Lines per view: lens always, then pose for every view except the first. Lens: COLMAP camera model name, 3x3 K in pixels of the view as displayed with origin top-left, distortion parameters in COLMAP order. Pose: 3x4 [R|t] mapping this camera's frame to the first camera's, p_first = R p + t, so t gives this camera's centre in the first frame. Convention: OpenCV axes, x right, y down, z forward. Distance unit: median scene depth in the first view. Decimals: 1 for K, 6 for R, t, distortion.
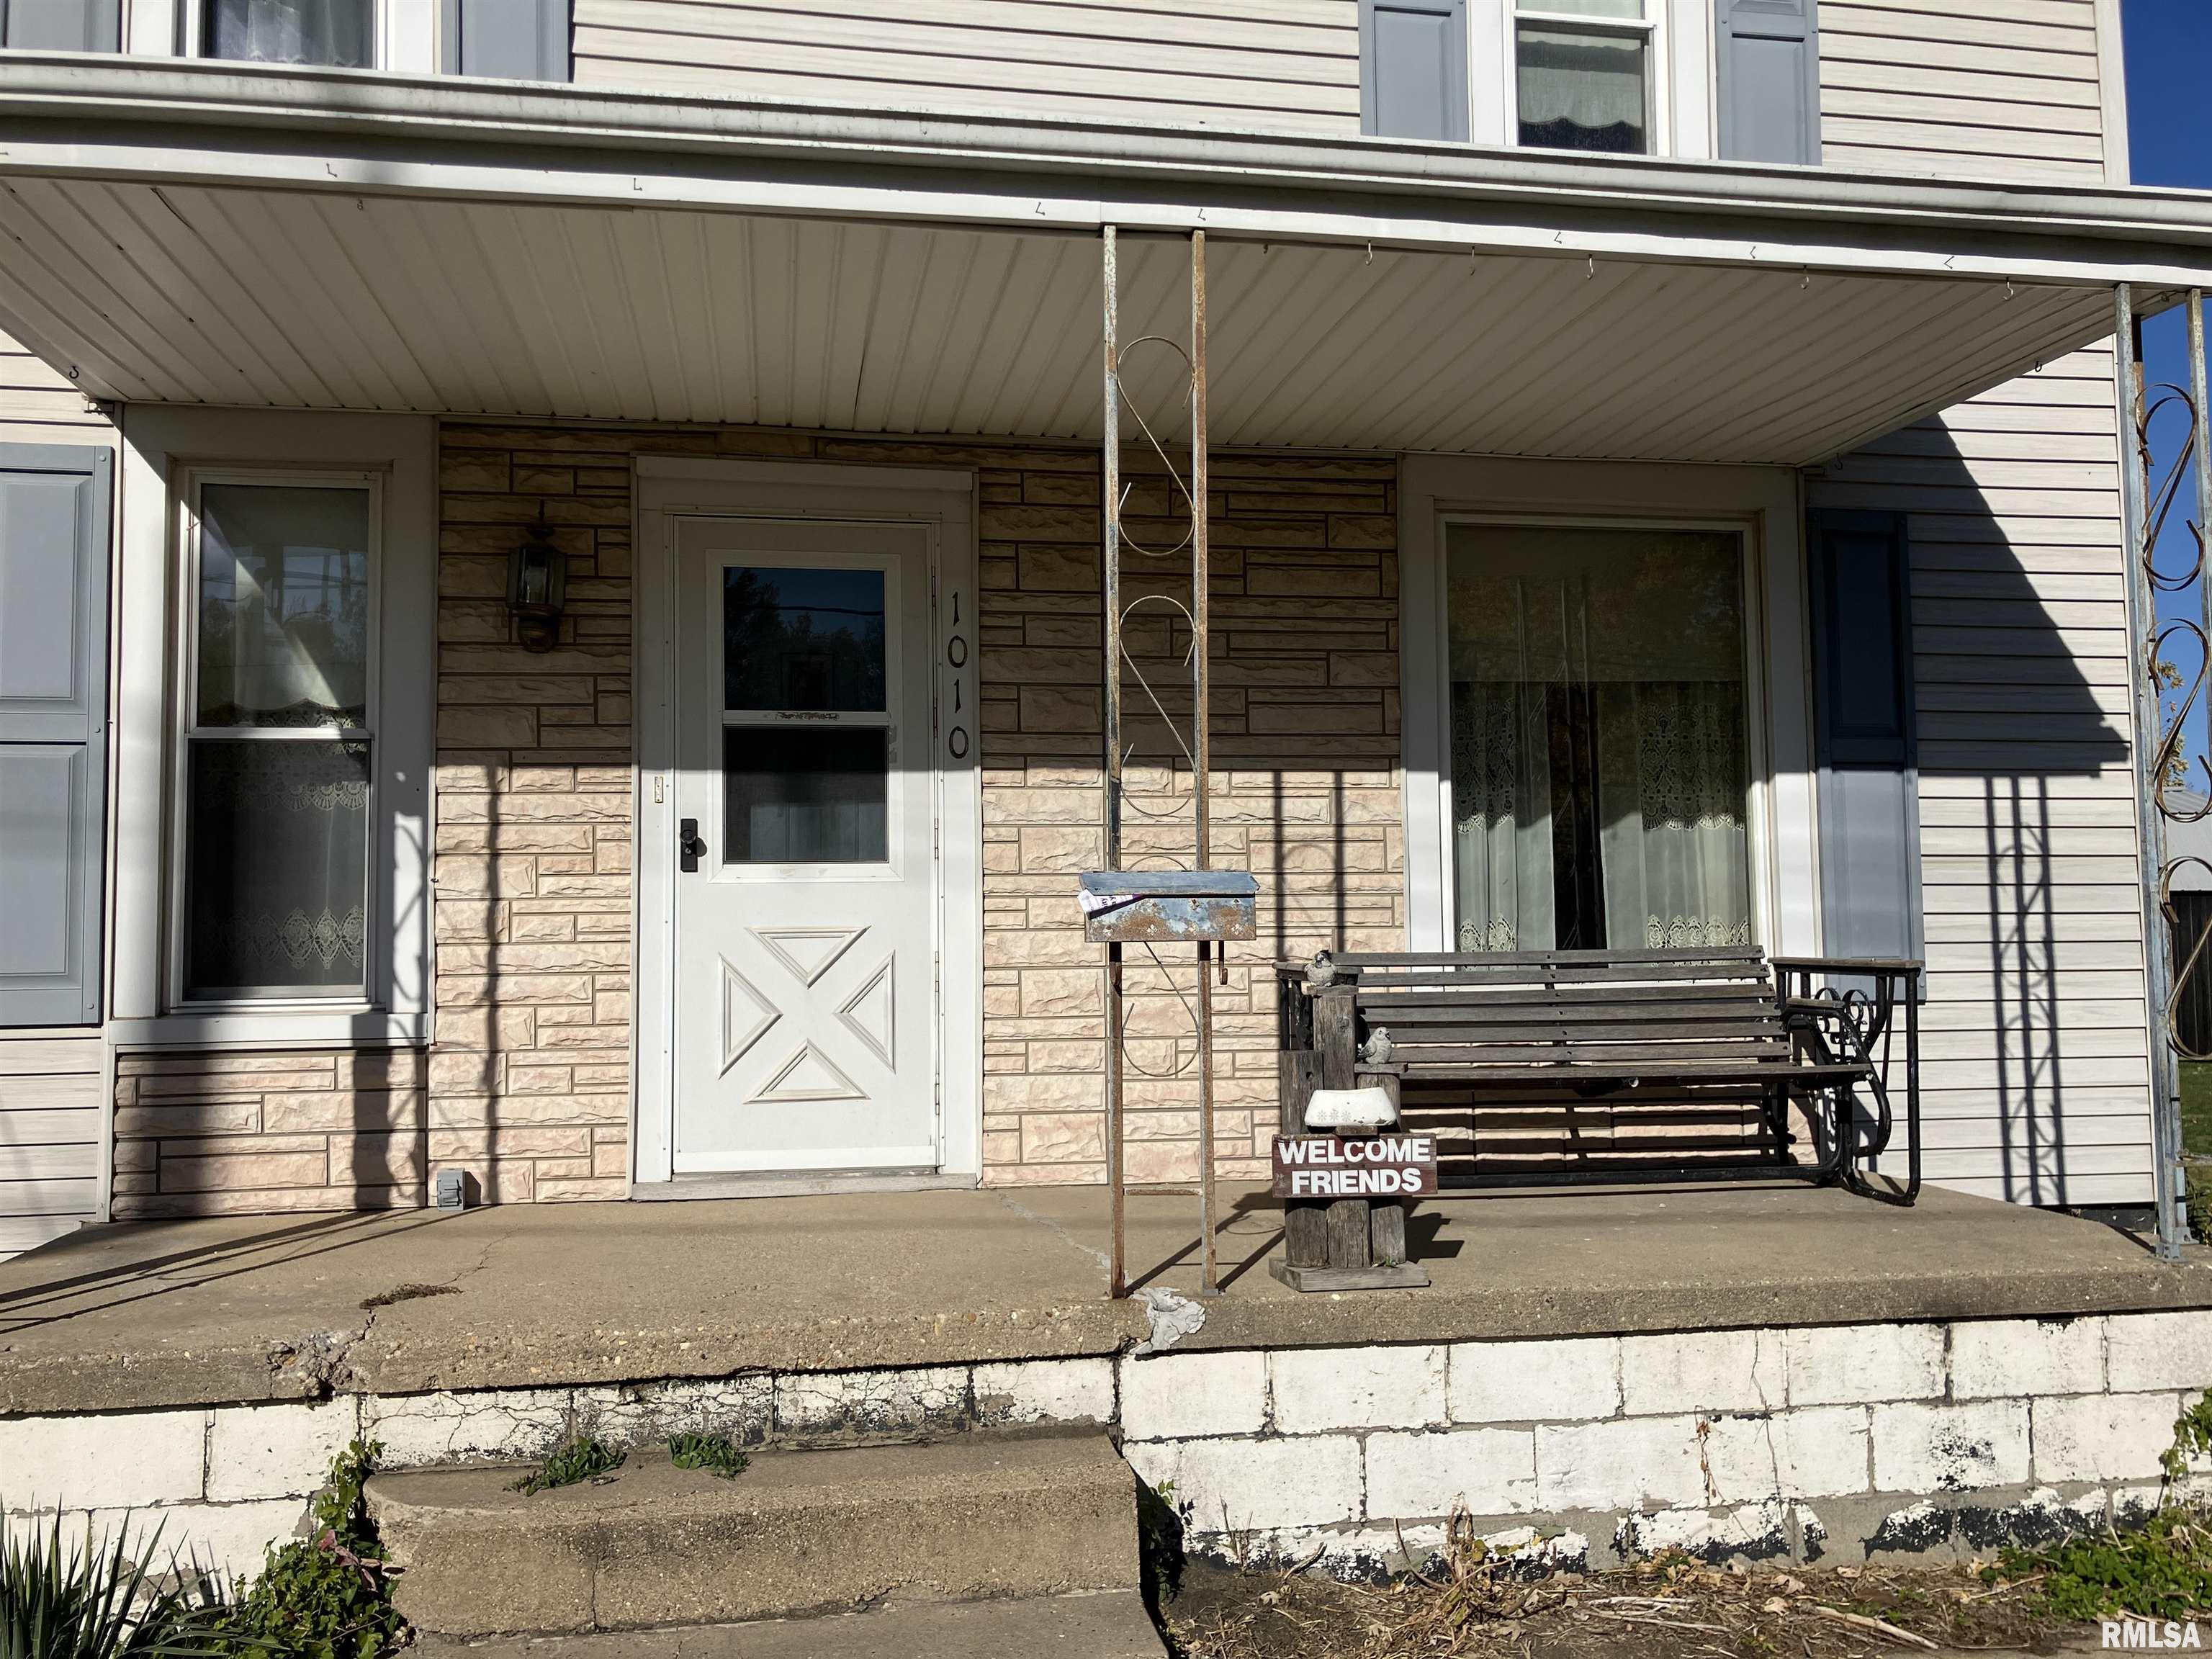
lens RADIAL K [[1800.6, 0, 1078.8], [0, 1800.6, 847.4], [0, 0, 1]] dist [0.034937, -0.005088]
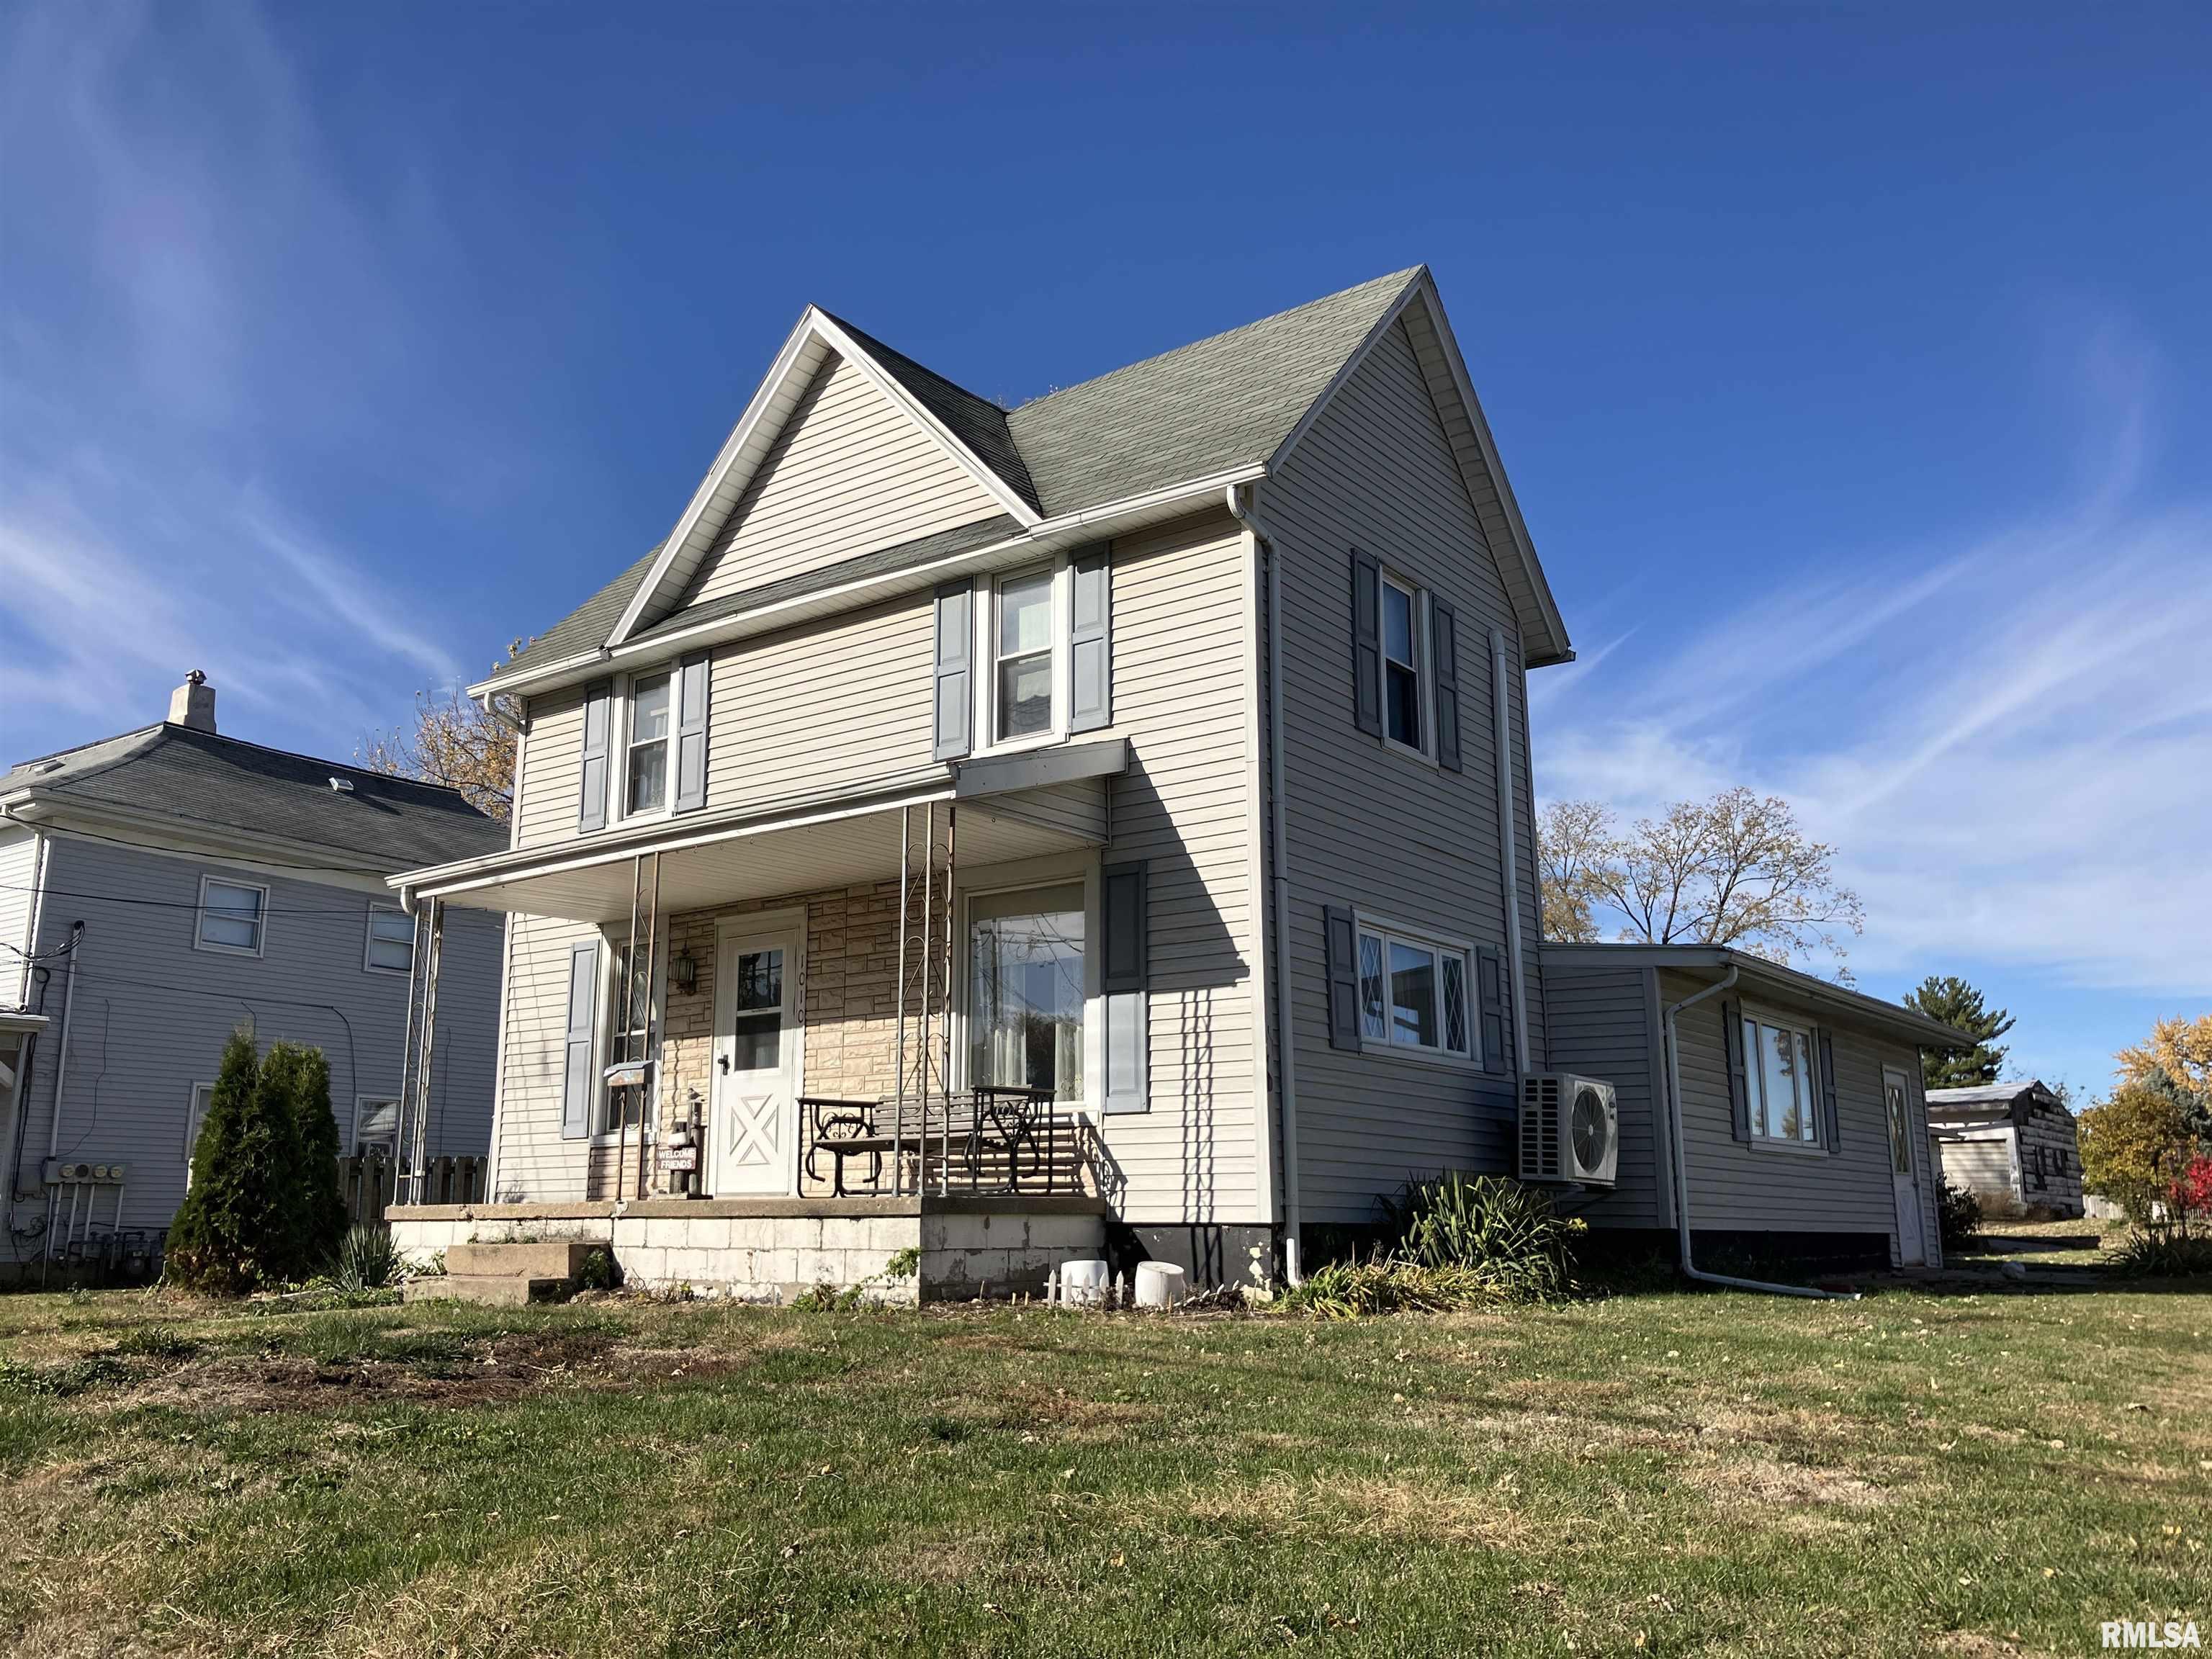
lens RADIAL K [[1800.6, 0, 1078.8], [0, 1800.6, 847.4], [0, 0, 1]] dist [0.034937, -0.005088]
pose [[0.681700, -0.141355, -0.717846, 1.996417], [0.035954, 0.986445, -0.160103, 0.121427], [0.730748, 0.083333, 0.677542, -0.400801]]
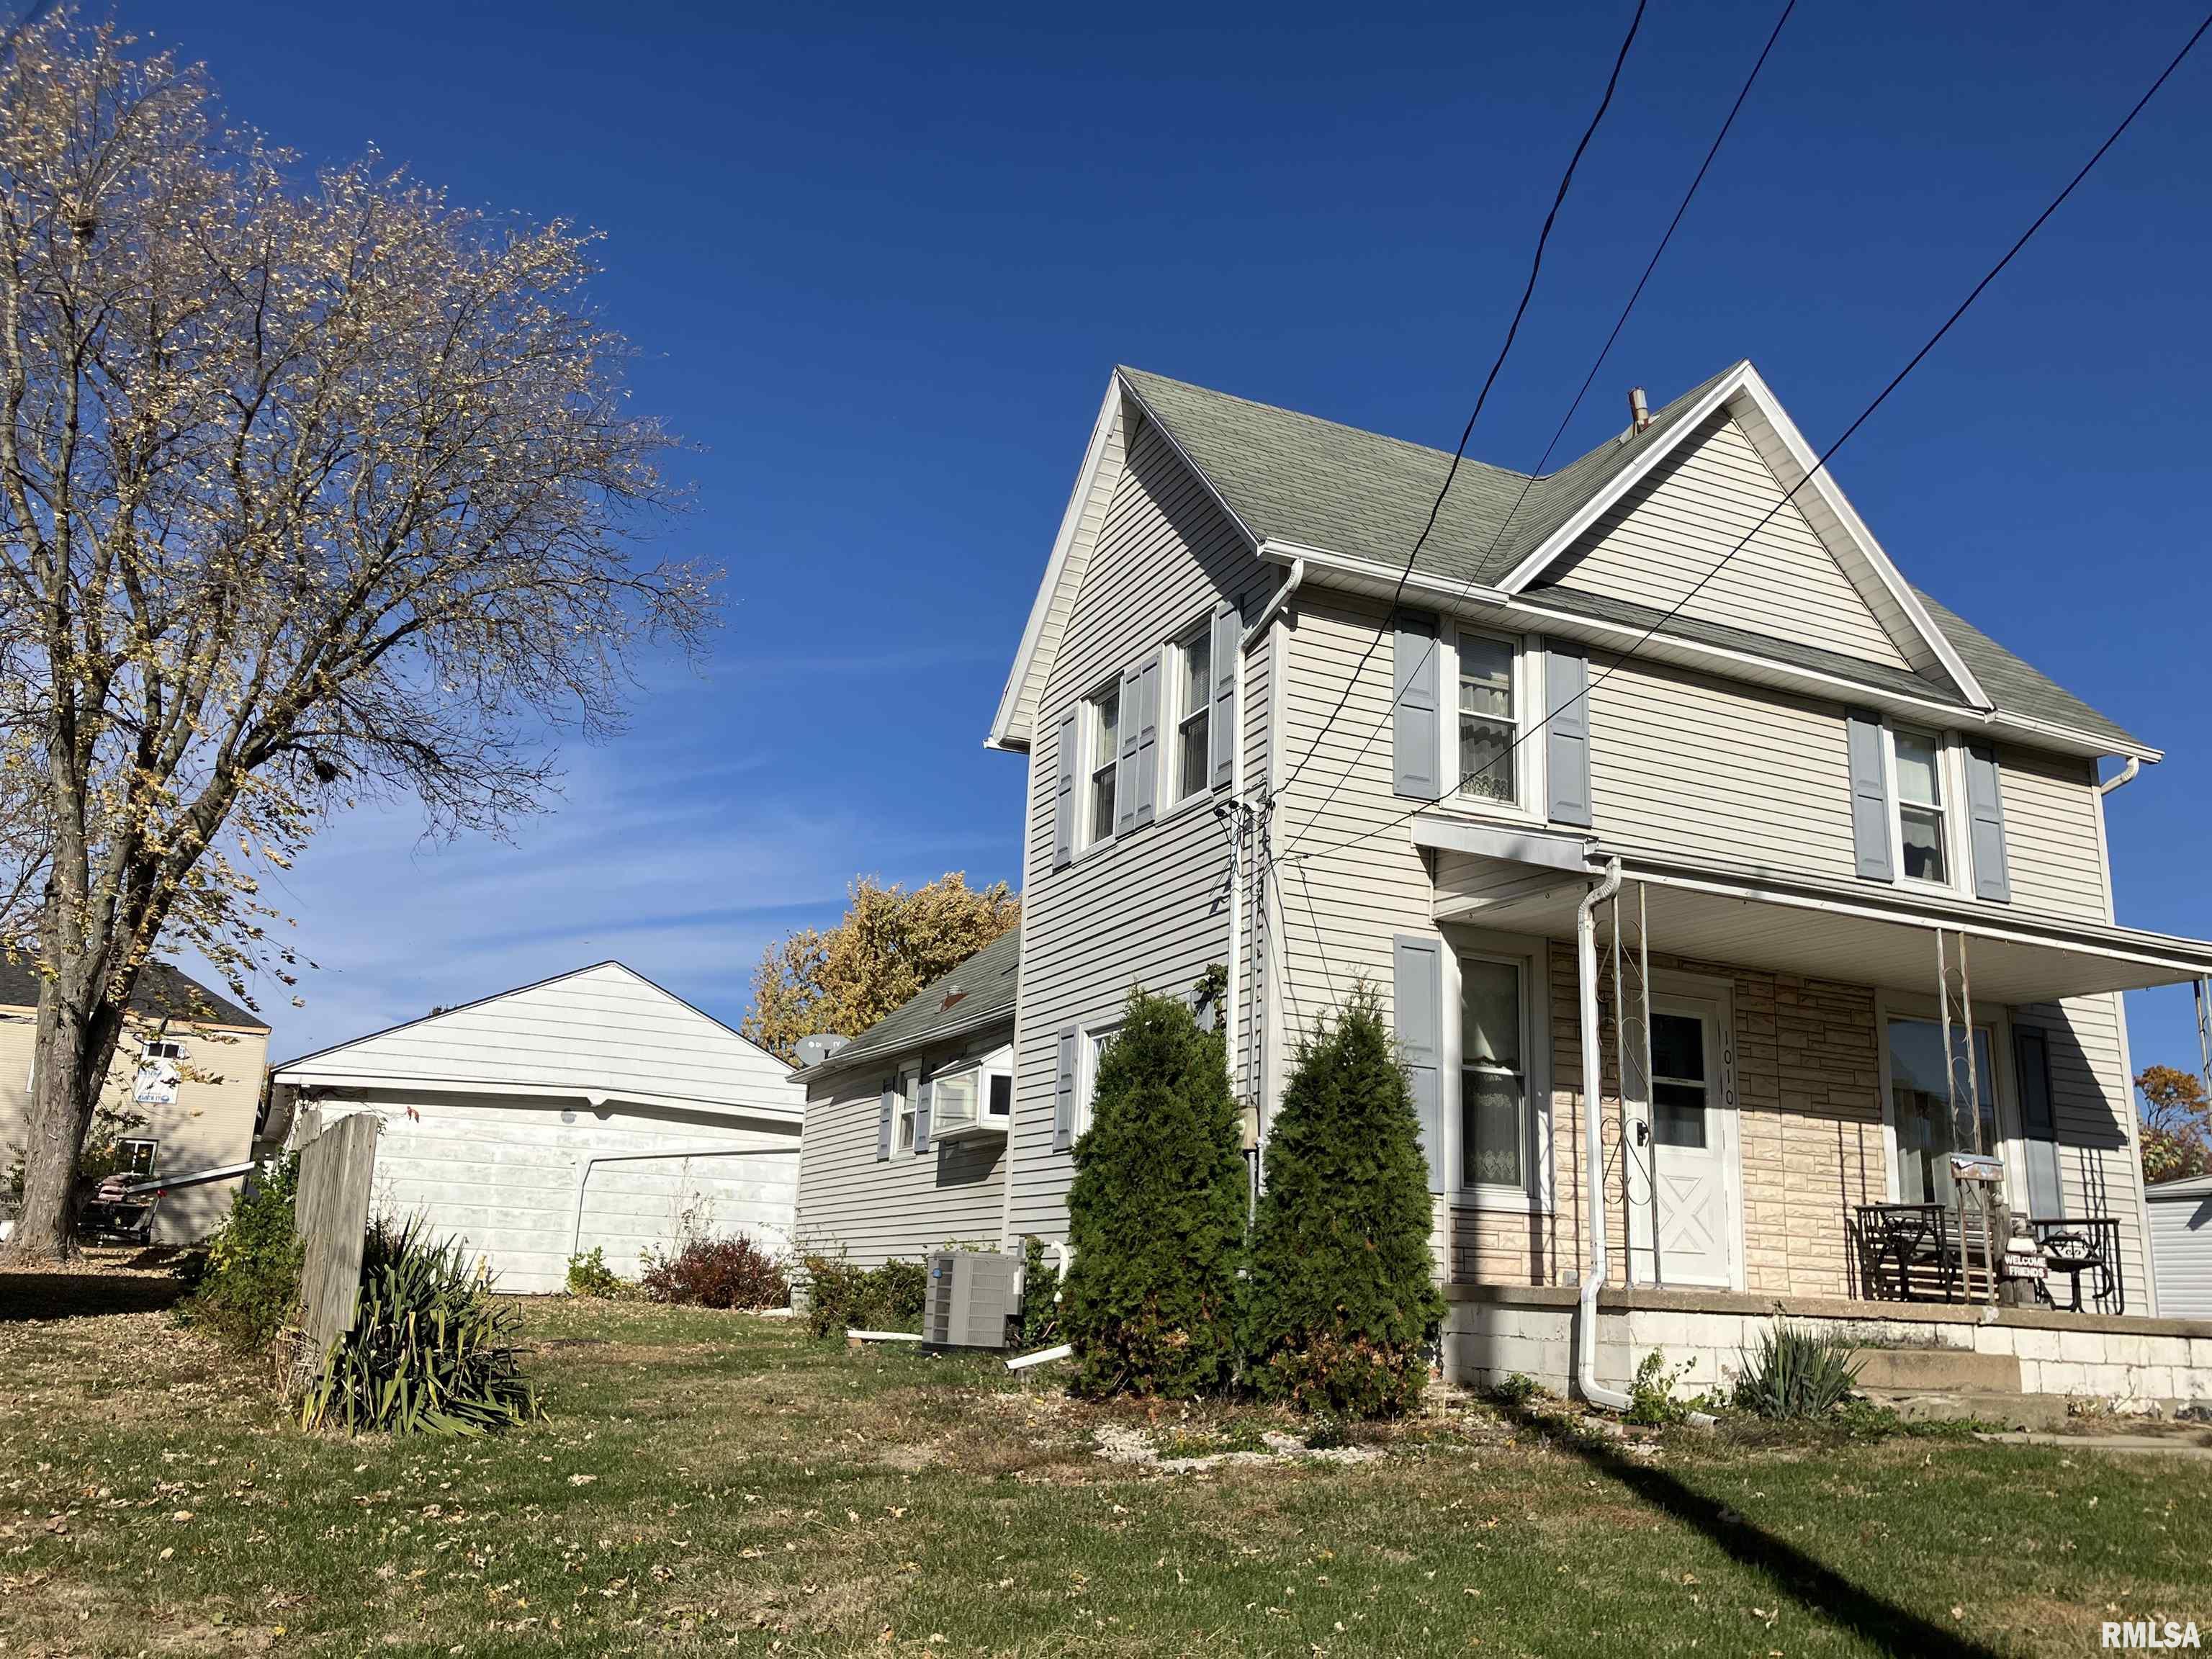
lens RADIAL K [[1852.0, 0, 1084.9], [0, 1852.0, 841.0], [0, 0, 1]] dist [0.020080, -0.002657]
pose [[0.963930, 0.112146, 0.241376, -1.462601], [-0.064861, 0.978533, -0.195619, 0.136910], [-0.258132, 0.172907, 0.950511, -1.078107]]
